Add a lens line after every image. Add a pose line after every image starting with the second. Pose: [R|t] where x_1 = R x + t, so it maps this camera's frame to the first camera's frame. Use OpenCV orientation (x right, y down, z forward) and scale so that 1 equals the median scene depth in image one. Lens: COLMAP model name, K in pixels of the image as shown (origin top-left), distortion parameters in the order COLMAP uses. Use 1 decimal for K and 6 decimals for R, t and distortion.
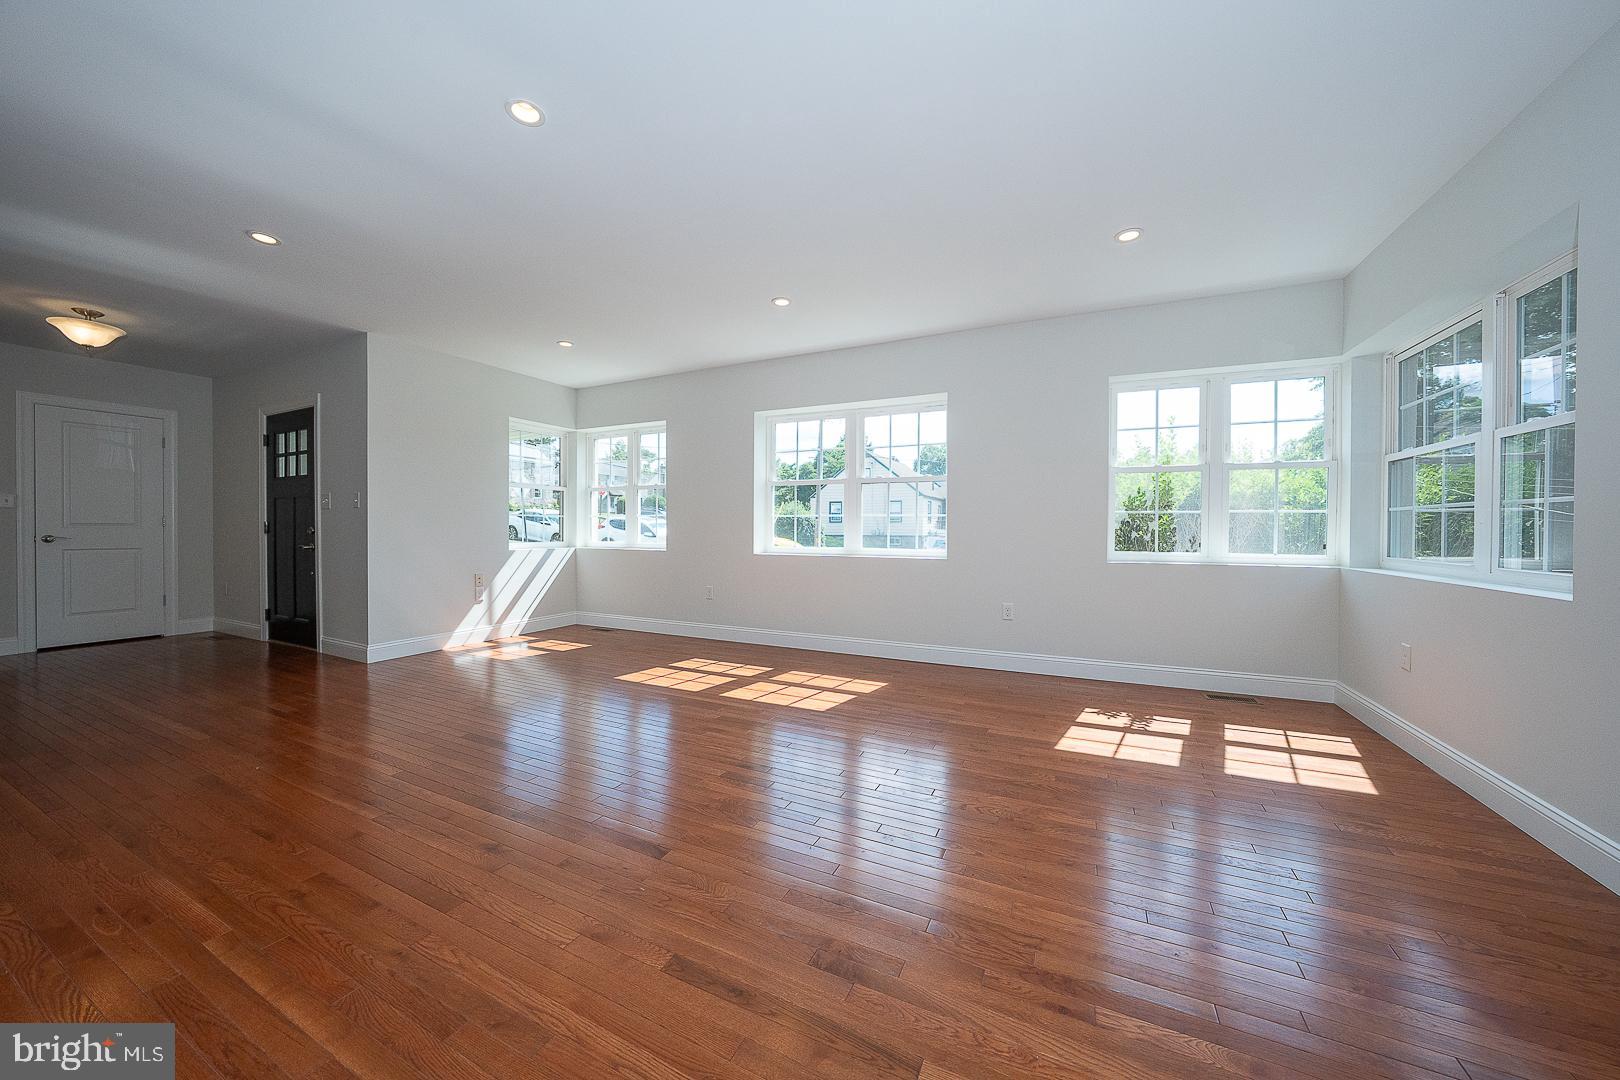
lens RADIAL K [[558.6, 0, 811.3], [0, 558.6, 533.8], [0, 0, 1]] dist [-0.014267, -0.000153]
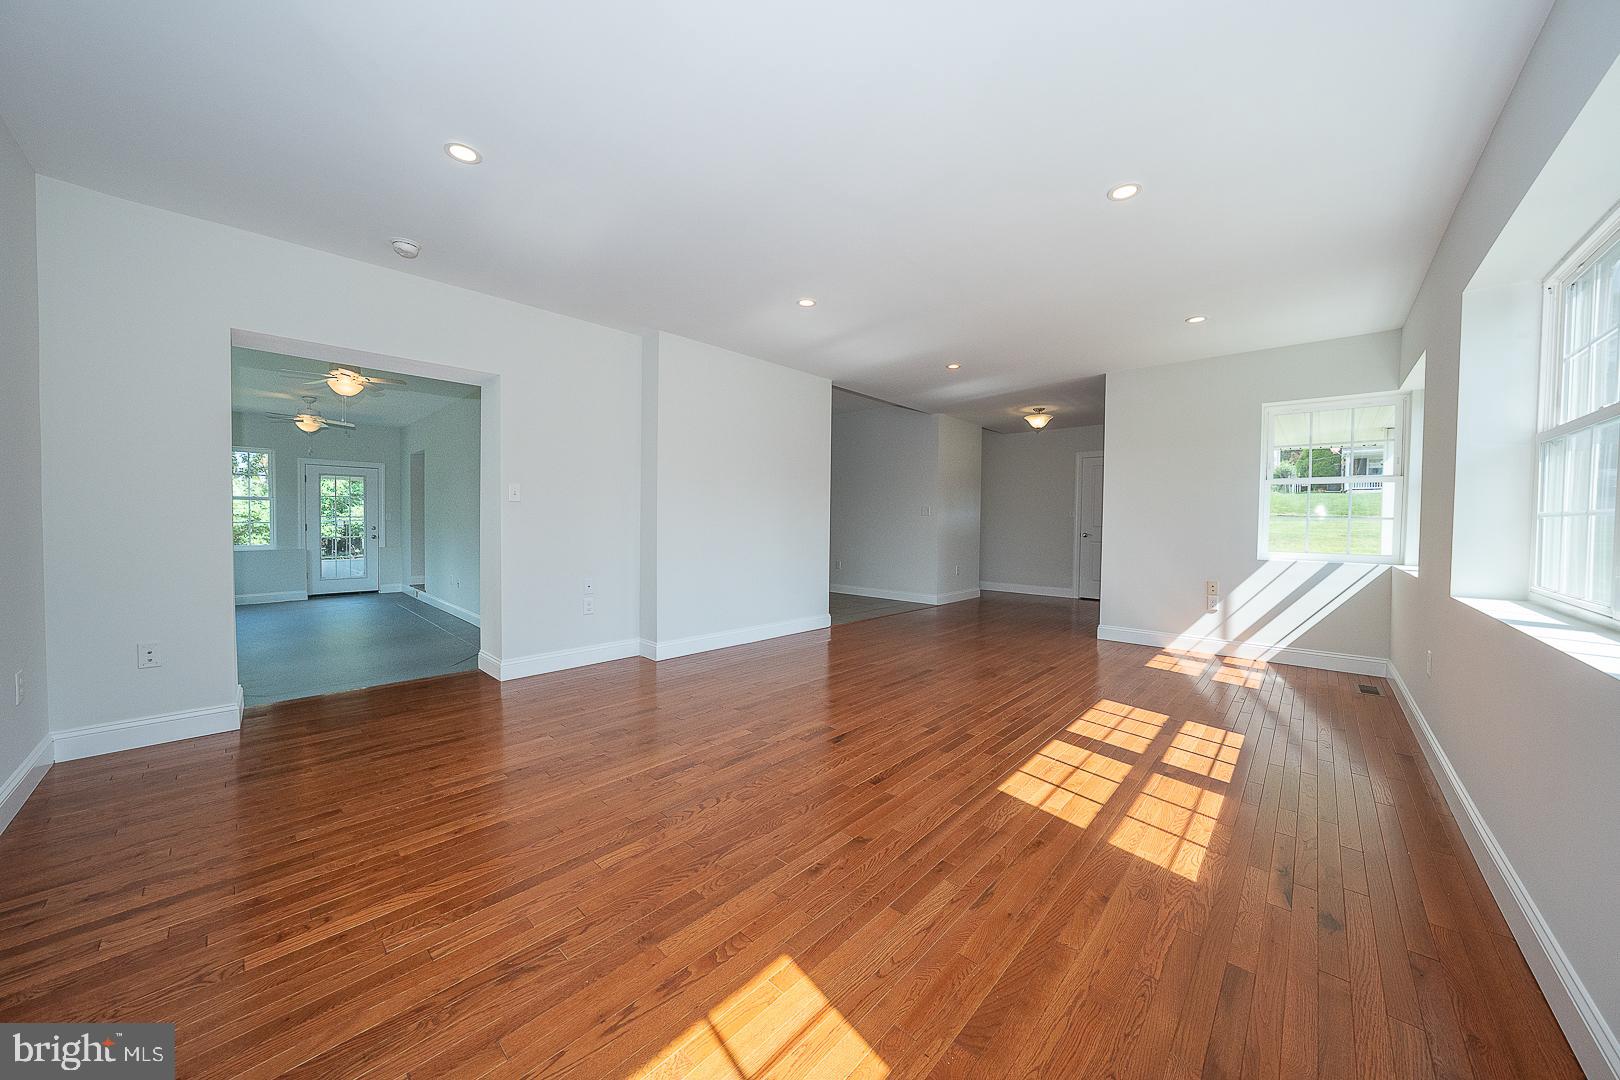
lens RADIAL K [[558.6, 0, 808.0], [0, 558.6, 527.1], [0, 0, 1]] dist [-0.014267, -0.000153]
pose [[-0.286442, 0.002899, -0.958093, 0.552525], [-0.023093, 0.999684, 0.009929, -0.015481], [0.957819, 0.024969, -0.286284, 0.682142]]
